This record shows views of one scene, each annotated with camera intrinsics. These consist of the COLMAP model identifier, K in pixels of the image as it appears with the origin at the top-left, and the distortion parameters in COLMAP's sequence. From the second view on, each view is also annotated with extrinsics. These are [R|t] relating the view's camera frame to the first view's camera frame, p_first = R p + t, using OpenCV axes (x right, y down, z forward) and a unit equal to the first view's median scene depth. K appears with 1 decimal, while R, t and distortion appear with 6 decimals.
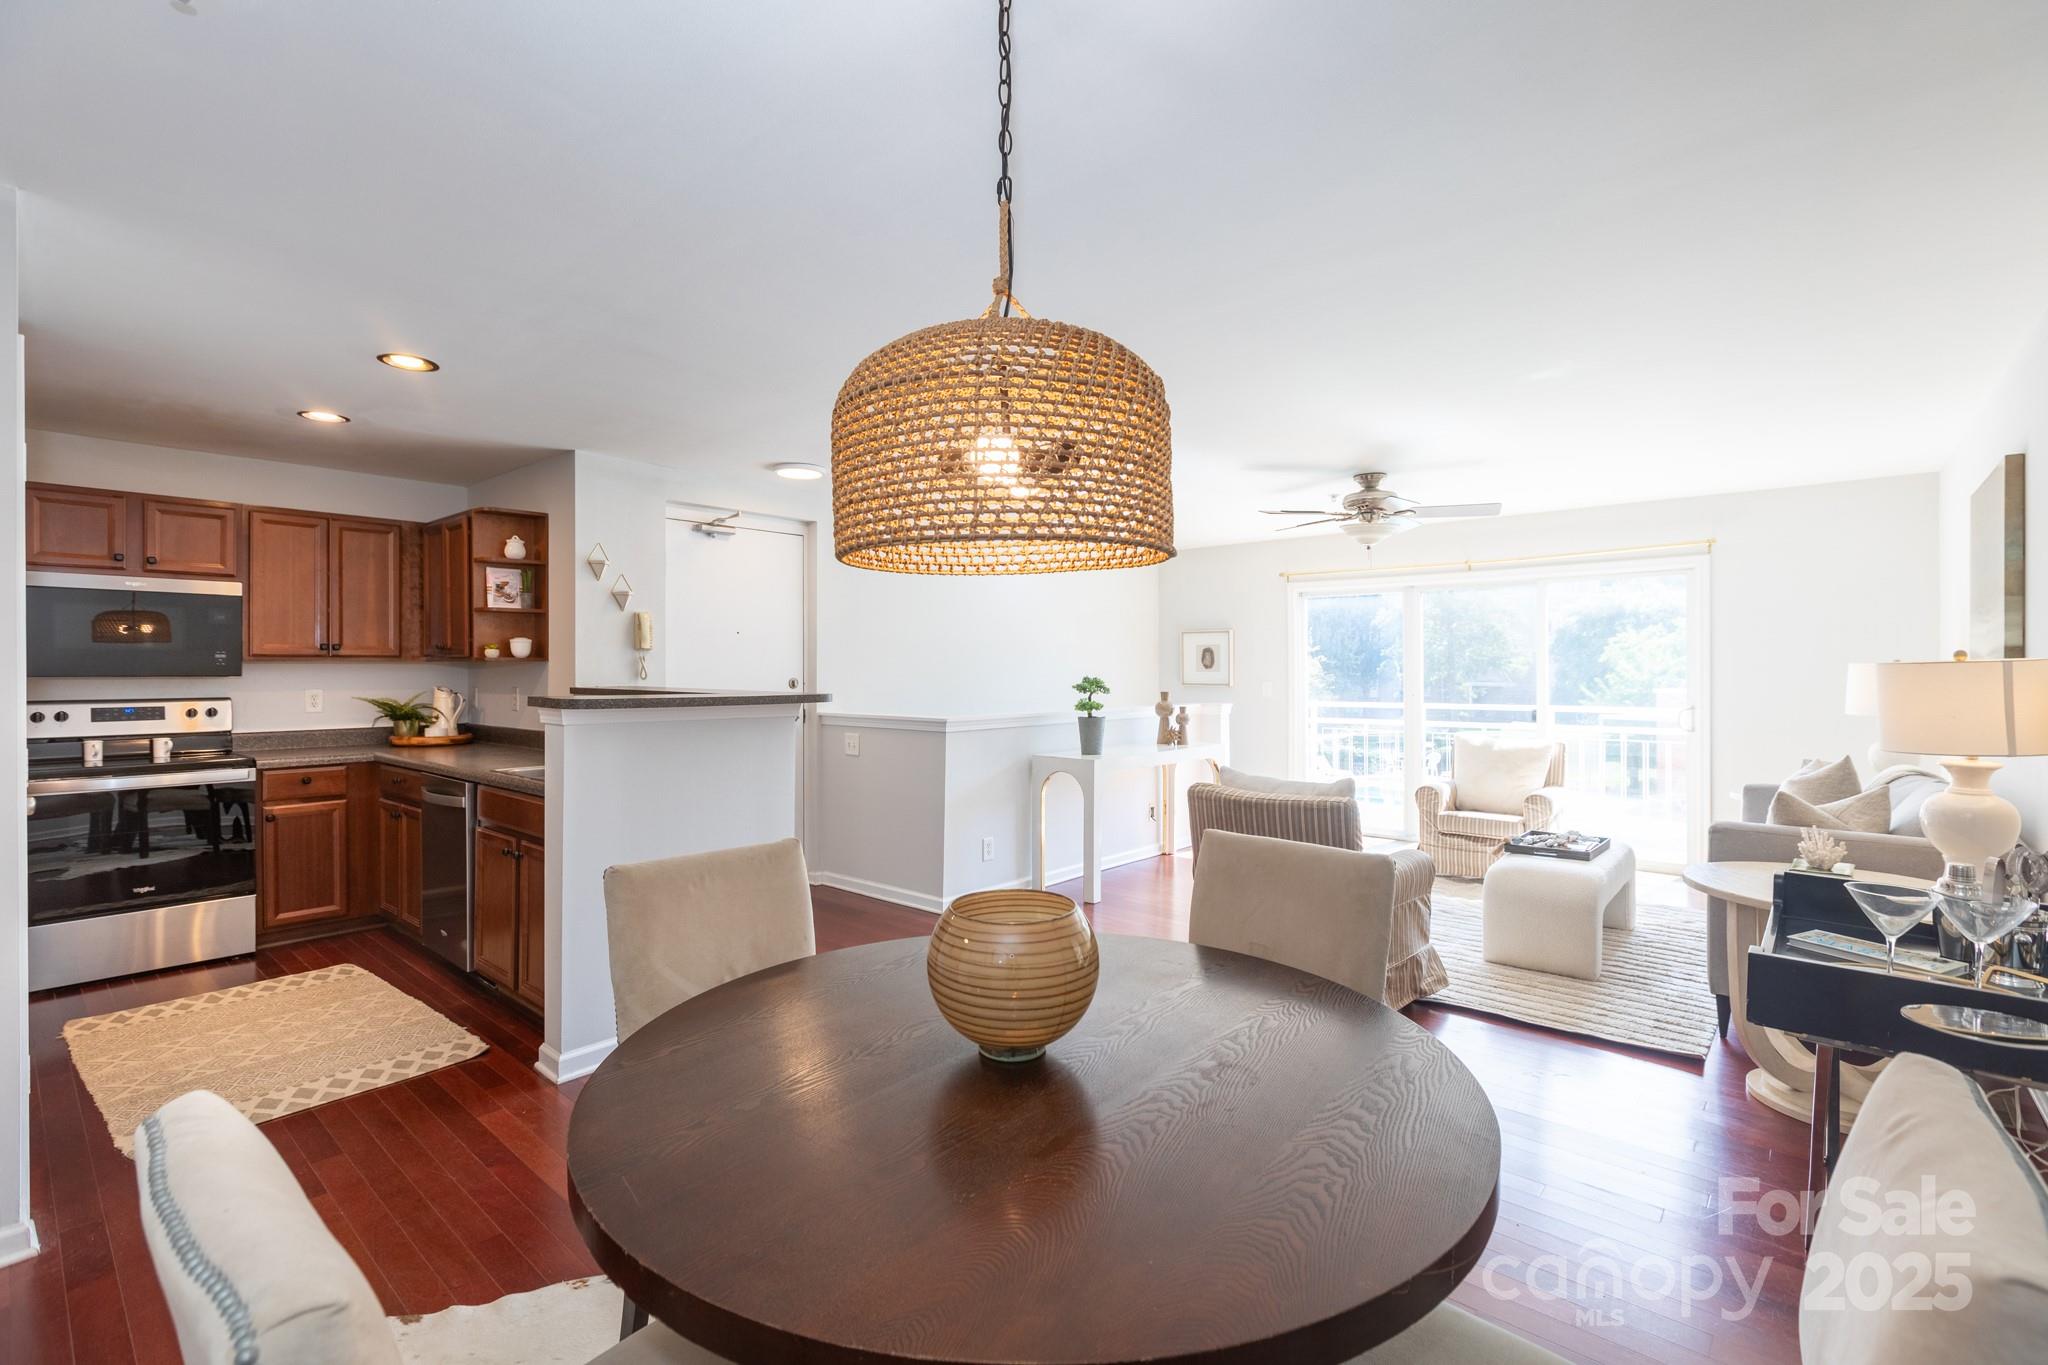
lens RADIAL K [[935.4, 0, 1018.5], [0, 935.4, 672.1], [0, 0, 1]] dist [0.000591, -0.000892]
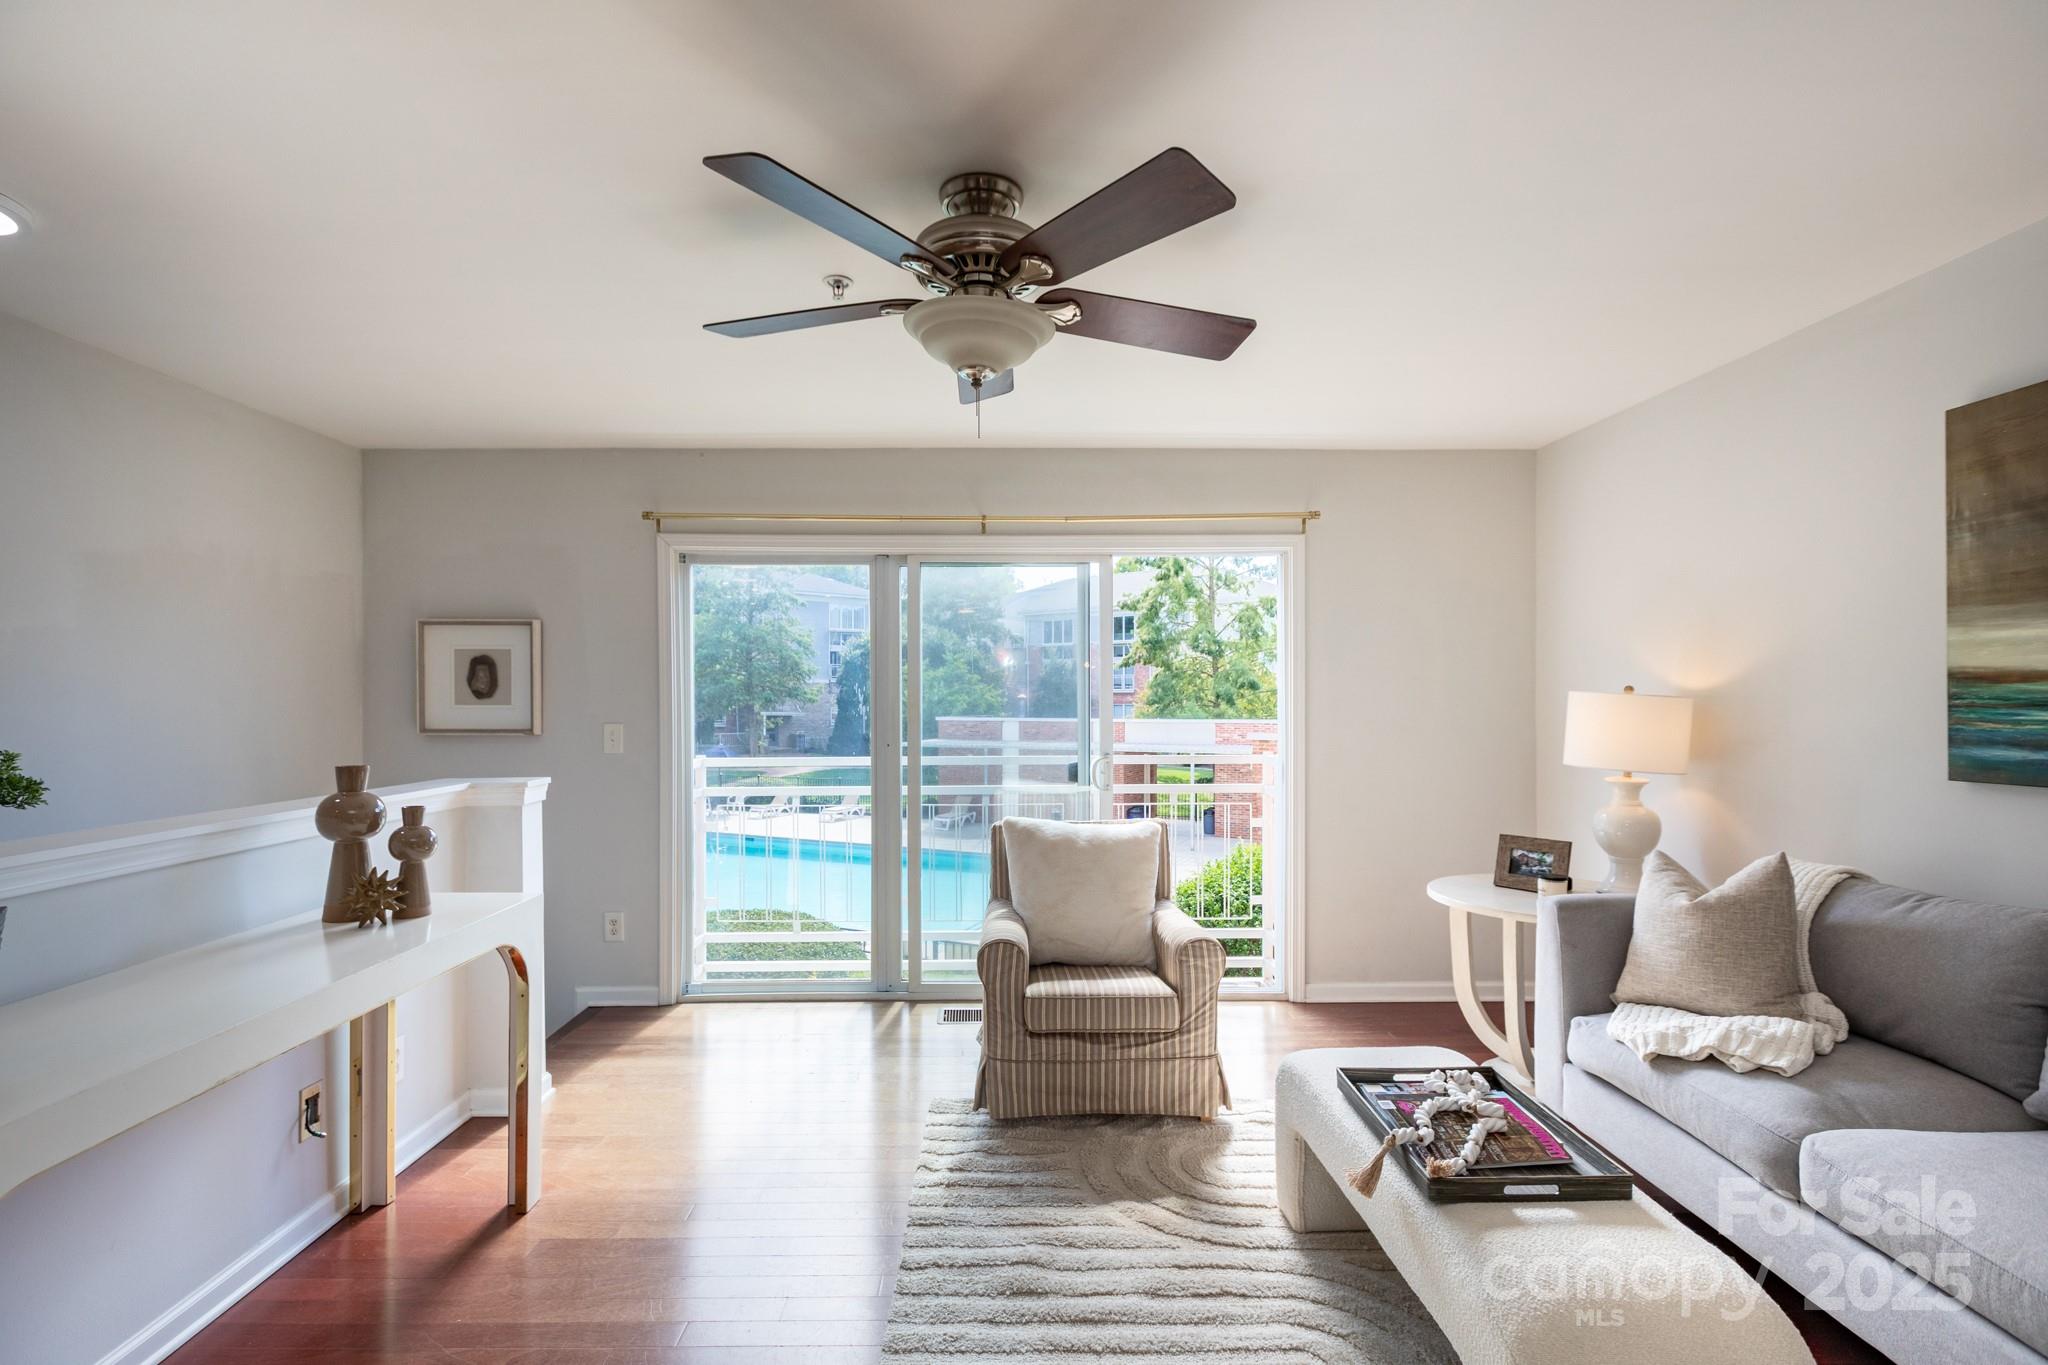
lens RADIAL K [[935.4, 0, 1013.1], [0, 935.4, 703.8], [0, 0, 1]] dist [0.000591, -0.000892]
pose [[0.747517, -0.003741, 0.664232, 0.146221], [0.002927, 0.999993, 0.002339, -0.002035], [-0.664236, 0.000196, 0.747523, 0.775007]]
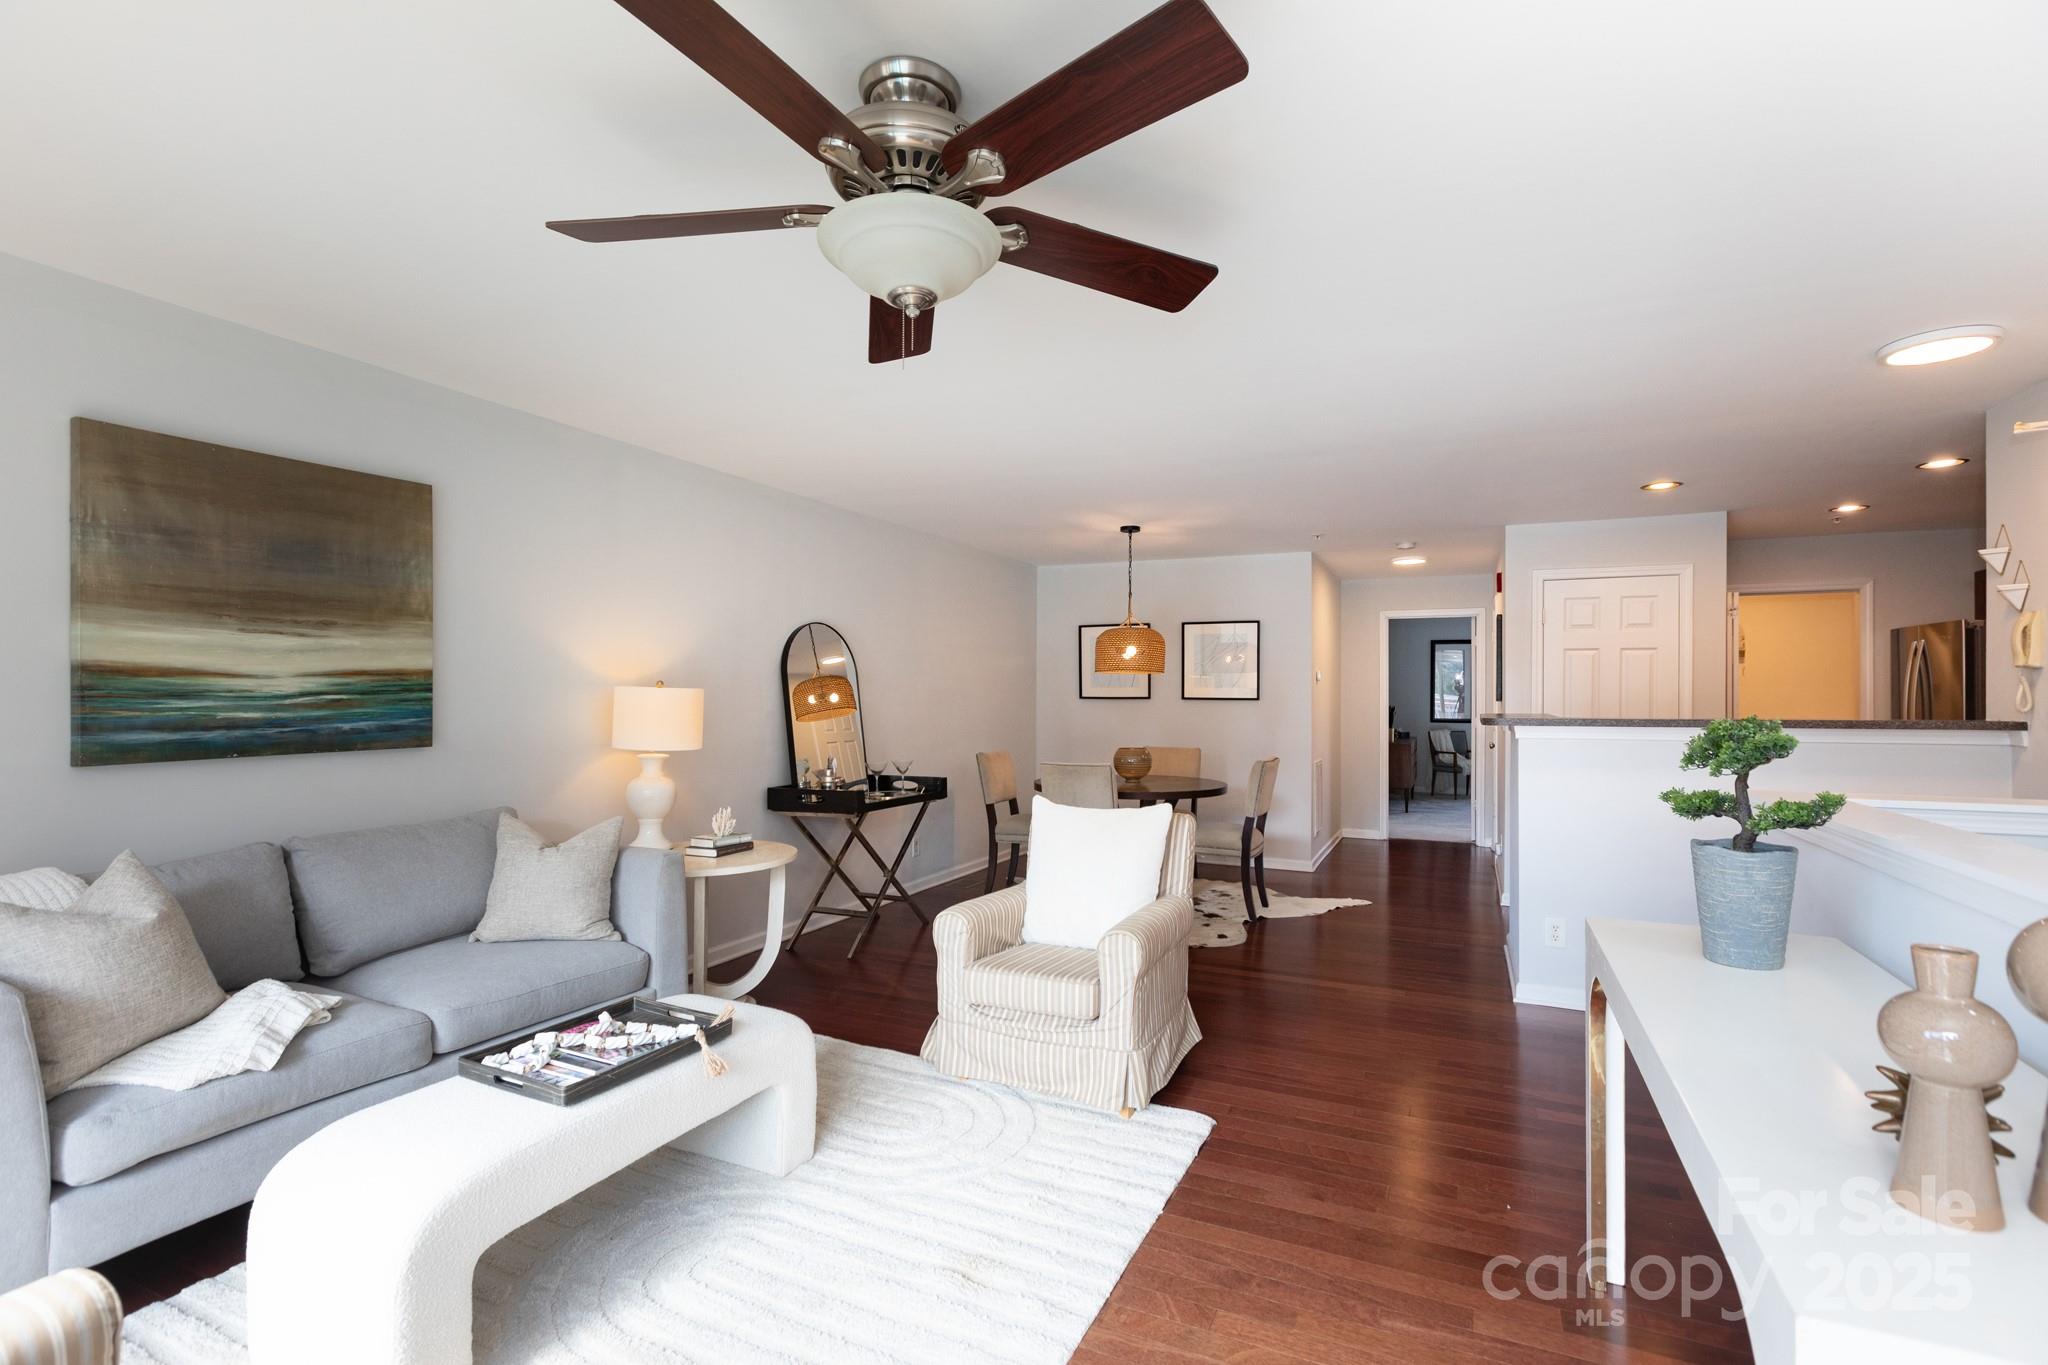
lens RADIAL K [[935.4, 0, 1024.5], [0, 935.4, 692.5], [0, 0, 1]] dist [0.000591, -0.000892]
pose [[-0.962935, -0.001956, -0.269727, 0.463074], [-0.001681, 0.999998, -0.001249, -0.000939], [0.269729, -0.000749, -0.962936, 1.432195]]
